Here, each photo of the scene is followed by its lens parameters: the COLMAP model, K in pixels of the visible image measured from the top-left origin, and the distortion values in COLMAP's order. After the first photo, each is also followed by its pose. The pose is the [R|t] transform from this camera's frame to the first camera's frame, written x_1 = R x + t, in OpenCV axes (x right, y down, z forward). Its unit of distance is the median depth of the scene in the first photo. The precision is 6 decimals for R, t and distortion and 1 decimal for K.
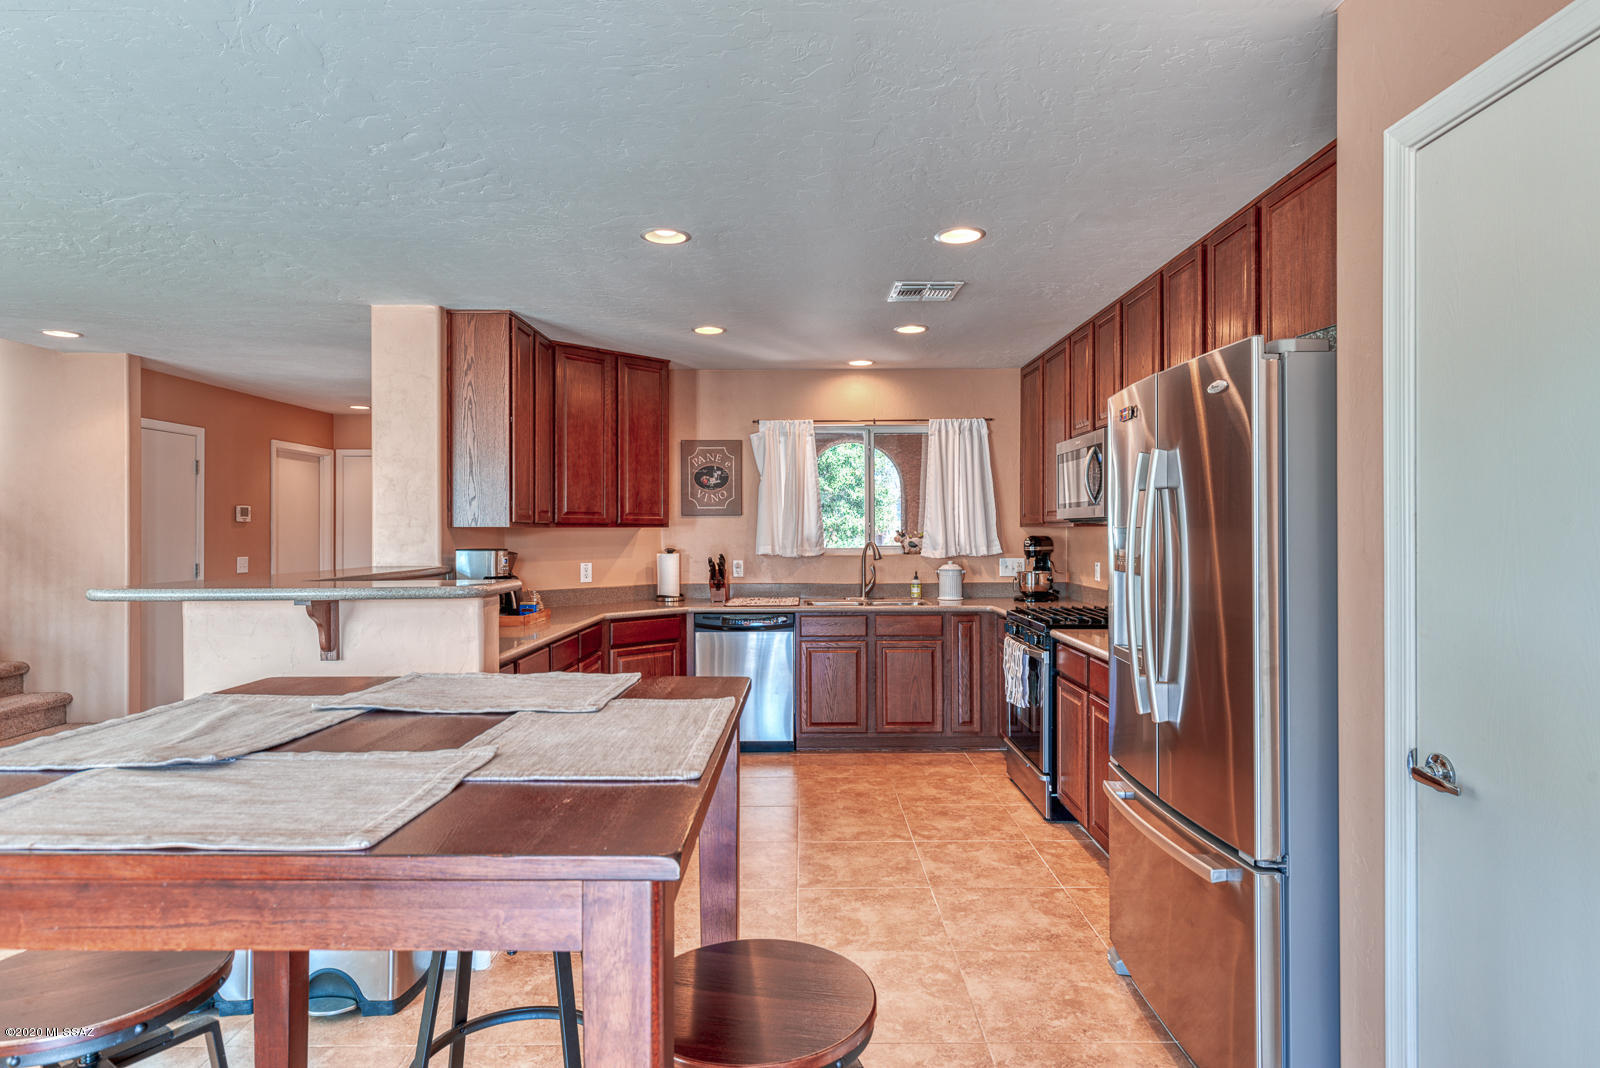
lens RADIAL K [[907.1, 0, 800.0], [0, 907.1, 534.0], [0, 0, 1]] dist [-0.002231, -0.000137]
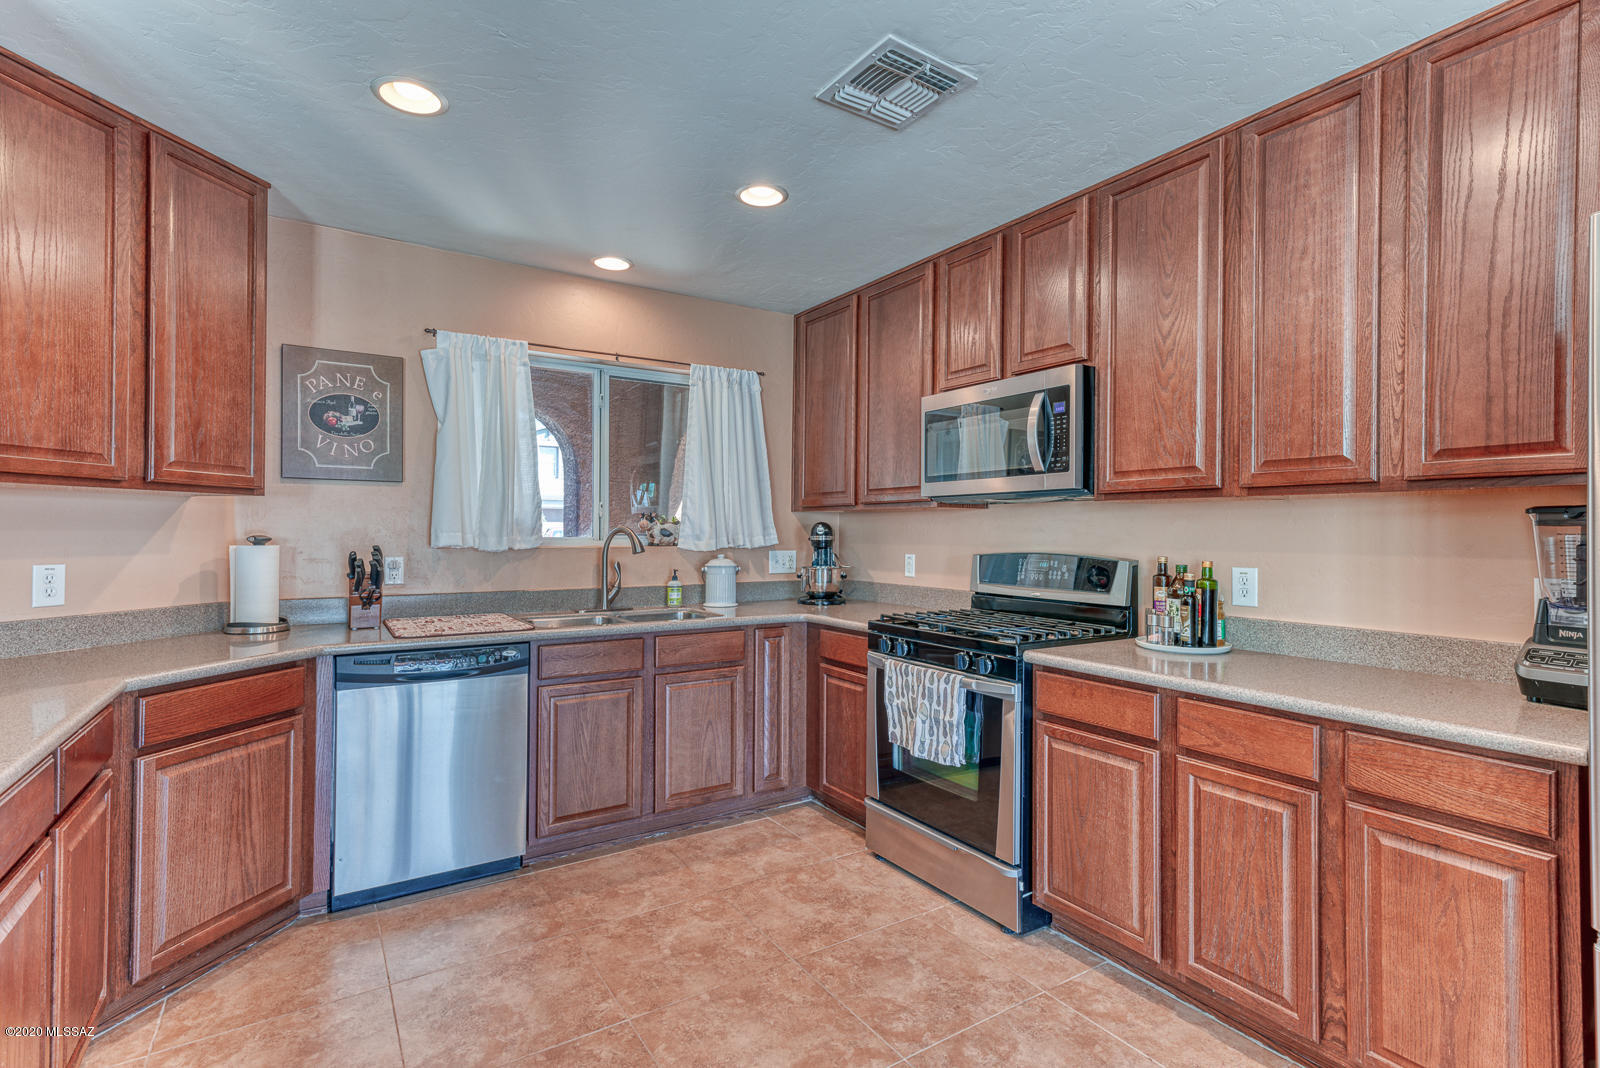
lens RADIAL K [[762.5, 0, 800.0], [0, 762.5, 534.0], [0, 0, 1]] dist [0.009809, -0.000514]
pose [[0.835899, 0.006727, 0.548842, -0.128274], [-0.005187, 0.999977, -0.004356, 0.015463], [-0.548859, 0.000794, 0.835915, 0.448094]]
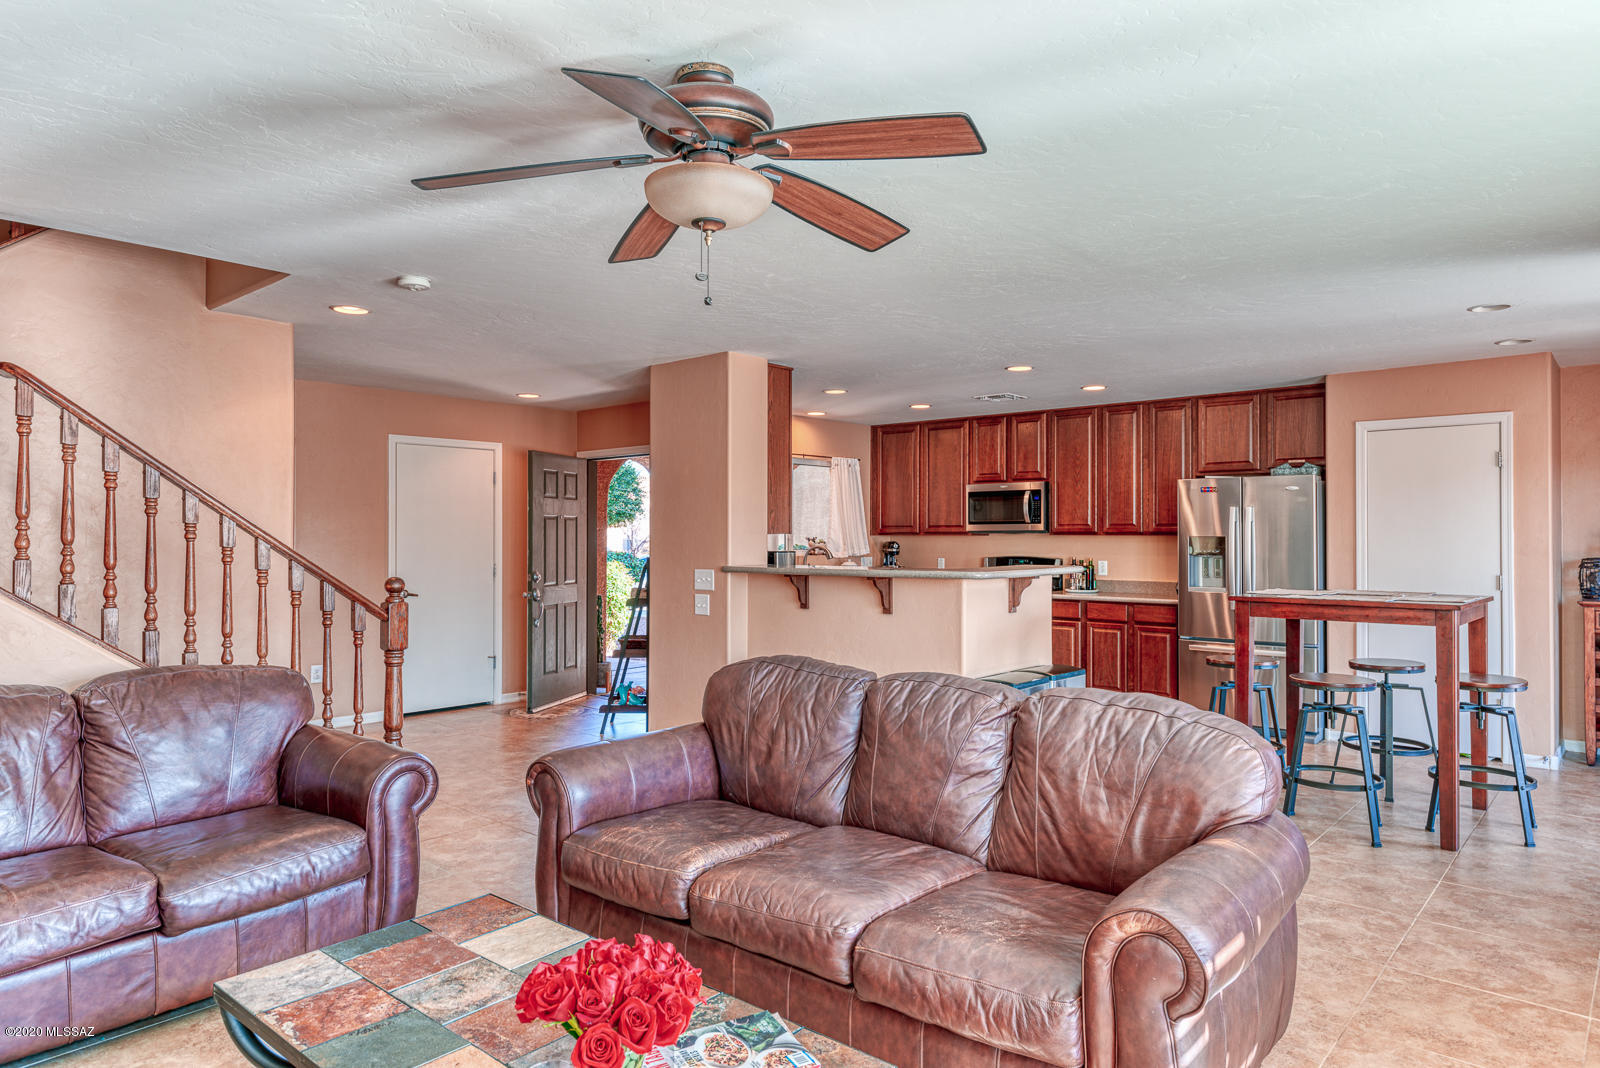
lens RADIAL K [[992.3, 0, 800.0], [0, 992.3, 534.0], [0, 0, 1]] dist [0.006492, 0.002293]
pose [[0.658300, 0.004887, 0.752740, -1.058352], [0.003554, 0.999948, -0.009600, 0.004514], [-0.752747, 0.008995, 0.658248, 0.051499]]
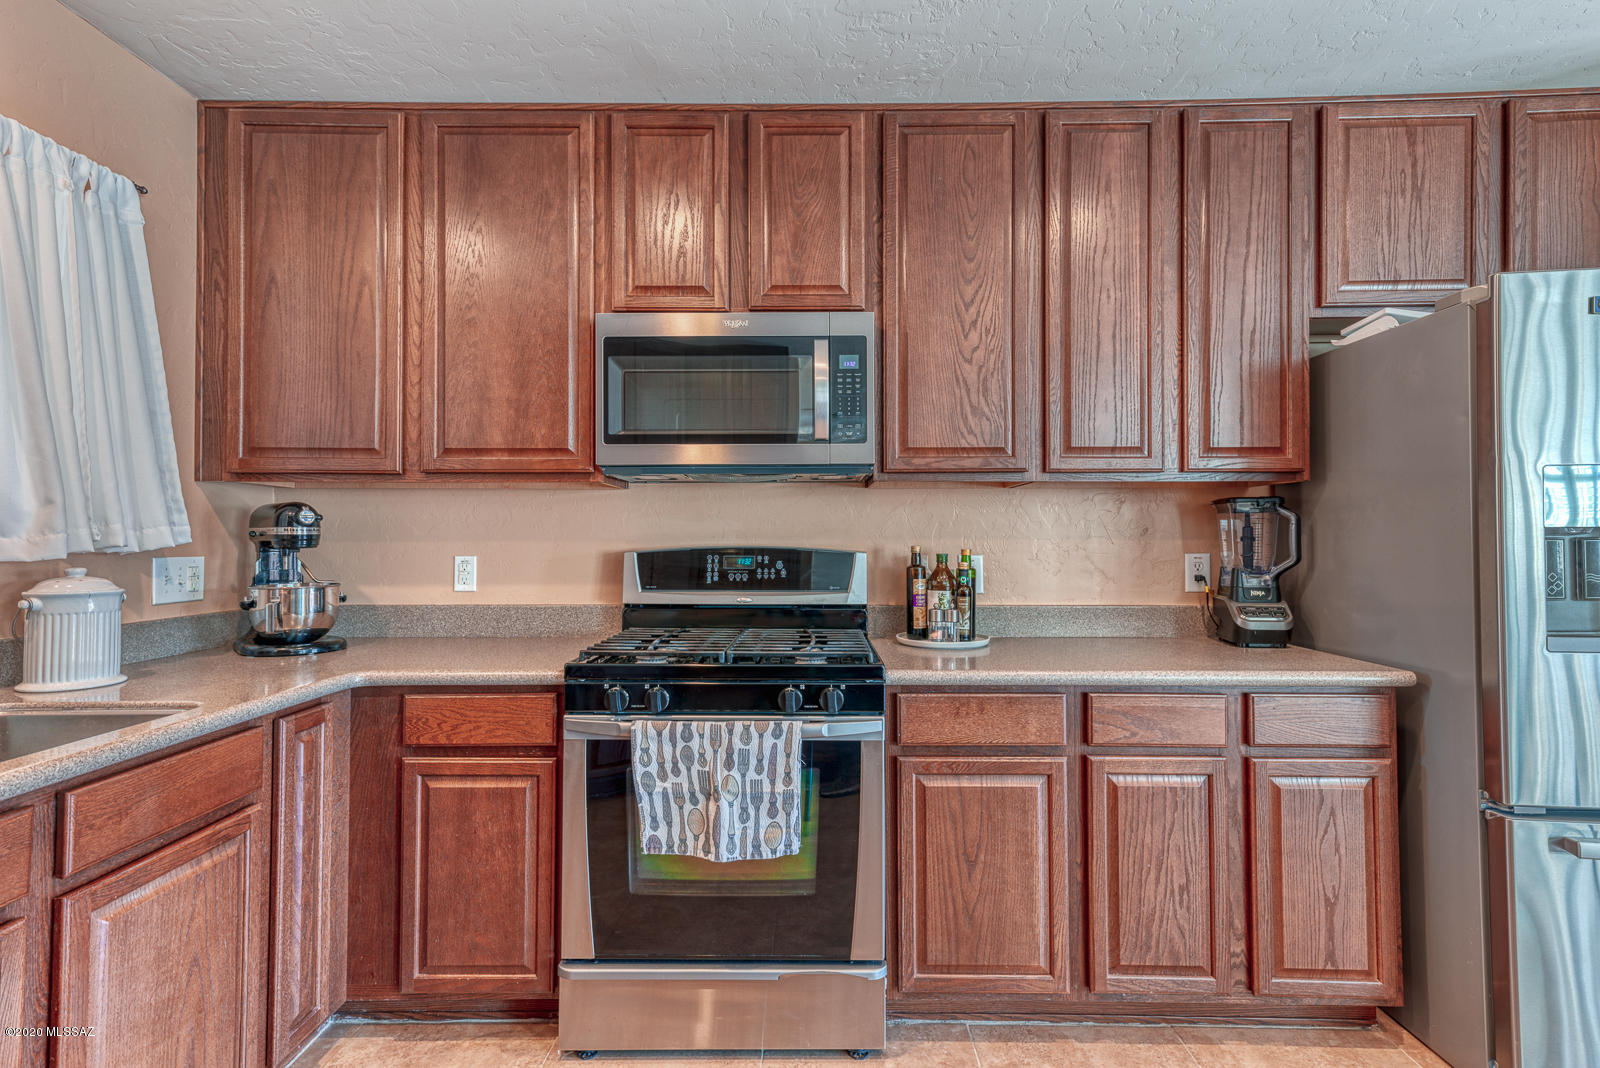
lens RADIAL K [[773.8, 0, 800.0], [0, 773.8, 534.0], [0, 0, 1]] dist [0.019301, 0.000240]
pose [[-0.000360, 0.010476, 0.999945, -0.120087], [0.007426, 0.999918, -0.010473, 0.022891], [-0.999972, 0.007422, -0.000438, 0.756279]]
